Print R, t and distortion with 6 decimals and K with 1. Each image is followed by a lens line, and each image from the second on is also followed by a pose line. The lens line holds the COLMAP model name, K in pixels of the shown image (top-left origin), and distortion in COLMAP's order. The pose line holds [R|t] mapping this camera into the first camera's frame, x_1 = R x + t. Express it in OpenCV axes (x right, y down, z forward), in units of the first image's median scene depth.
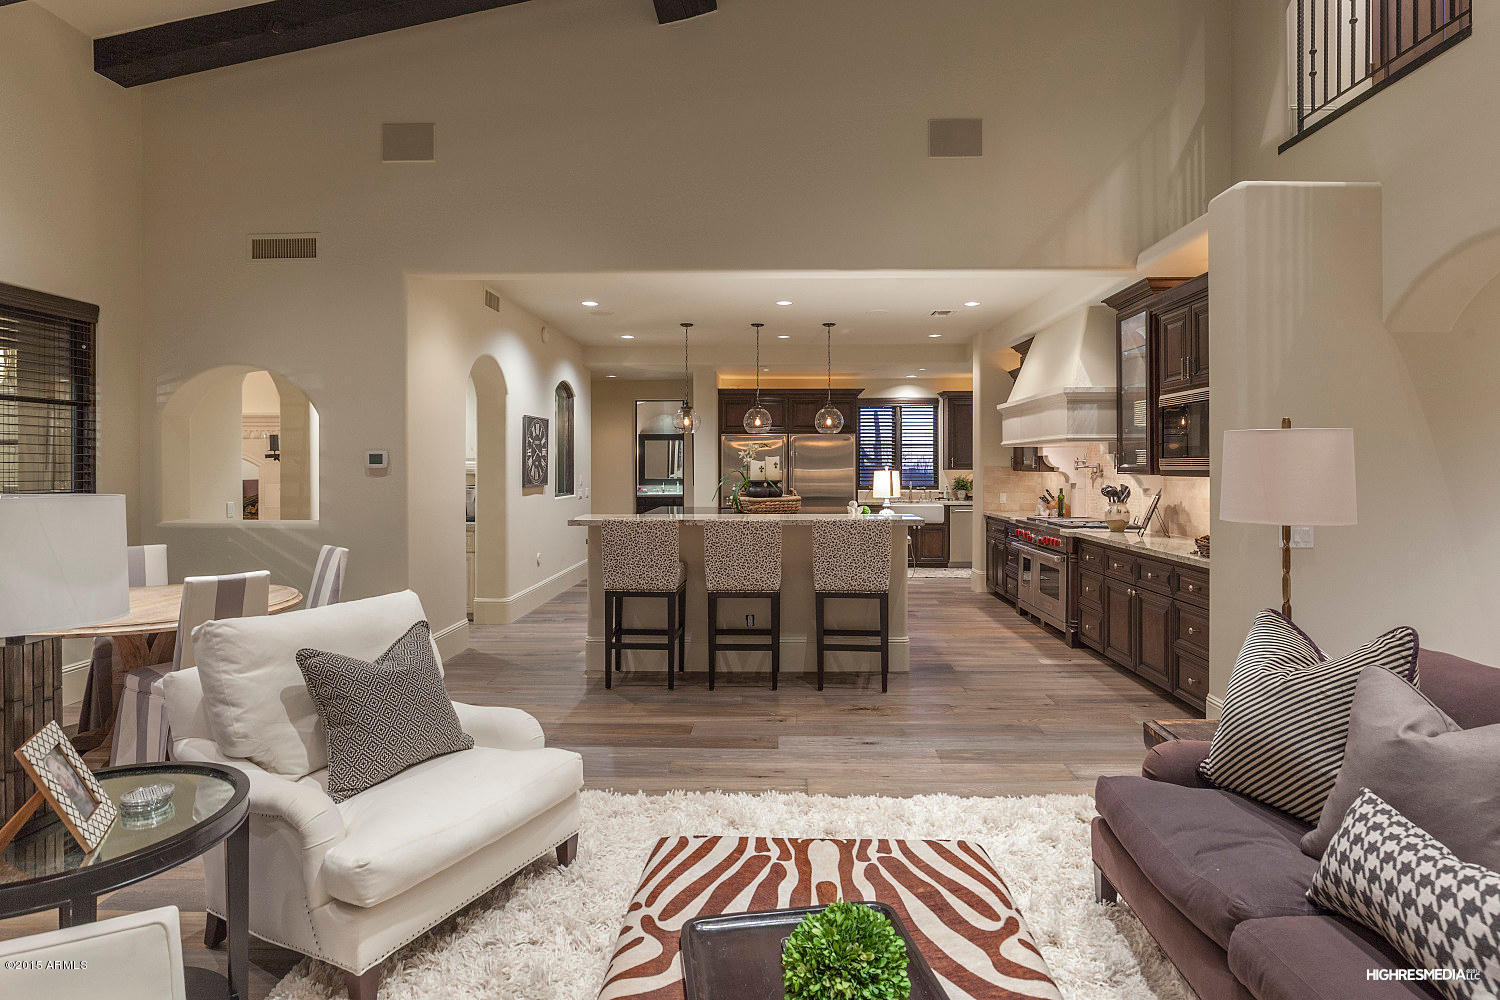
lens RADIAL K [[750.1, 0, 773.6], [0, 750.1, 499.7], [0, 0, 1]] dist [-0.006544, -0.000568]
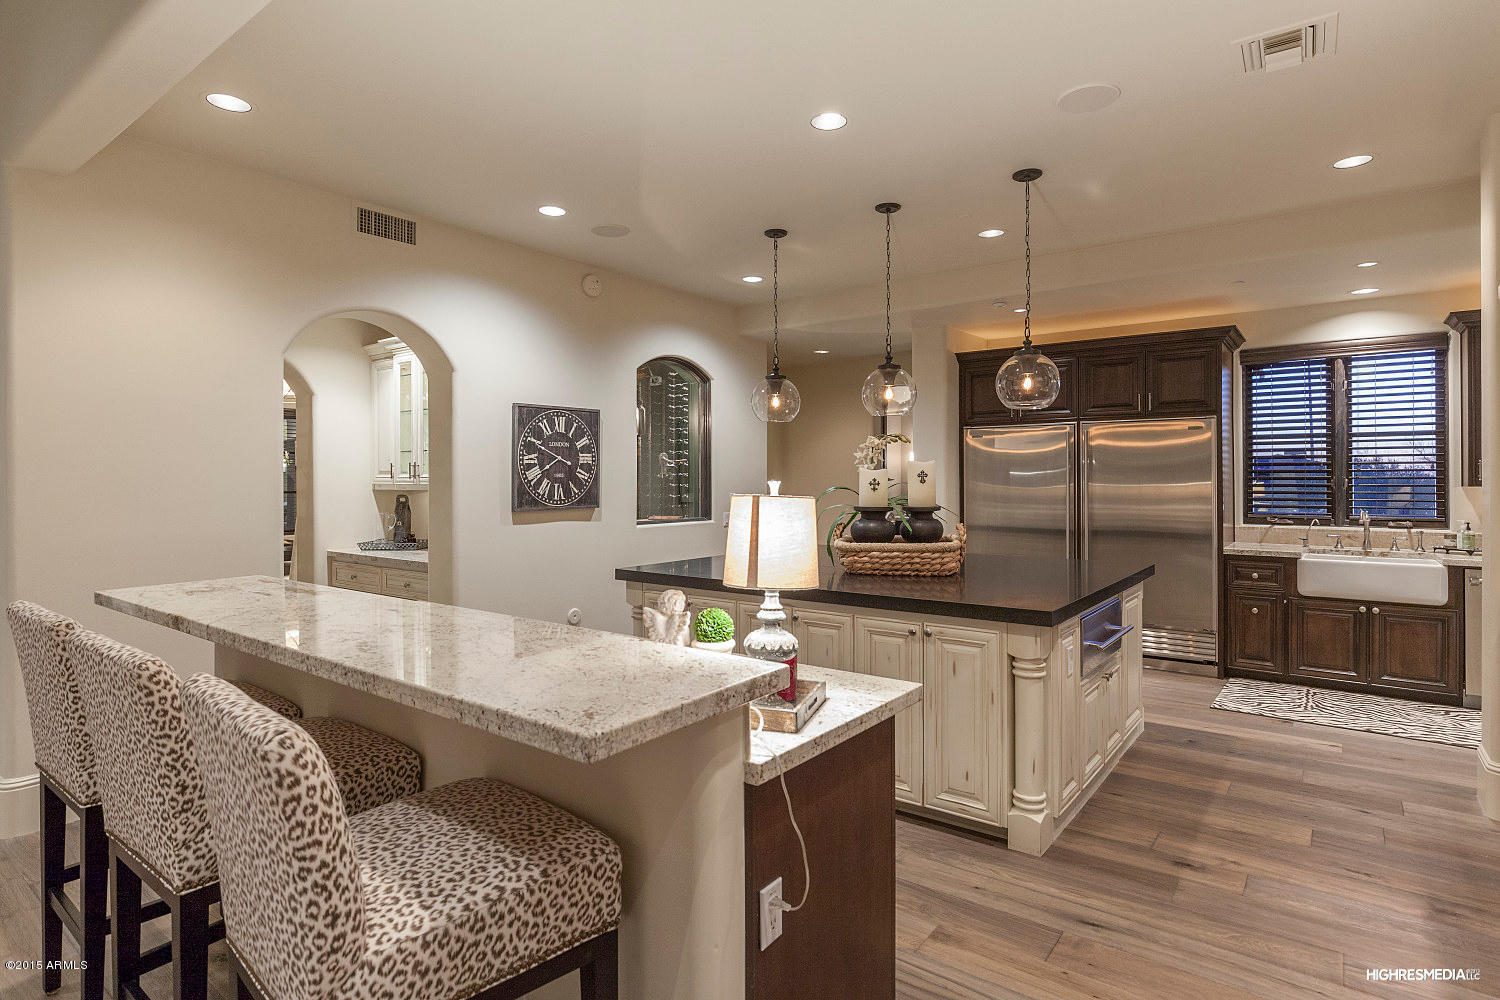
lens RADIAL K [[750.1, 0, 773.6], [0, 750.1, 499.7], [0, 0, 1]] dist [-0.006544, -0.000568]
pose [[0.802502, 0.015508, -0.596448, 0.224393], [-0.025503, 0.999640, -0.008321, -0.024146], [0.596104, 0.021889, 0.802609, 0.532218]]
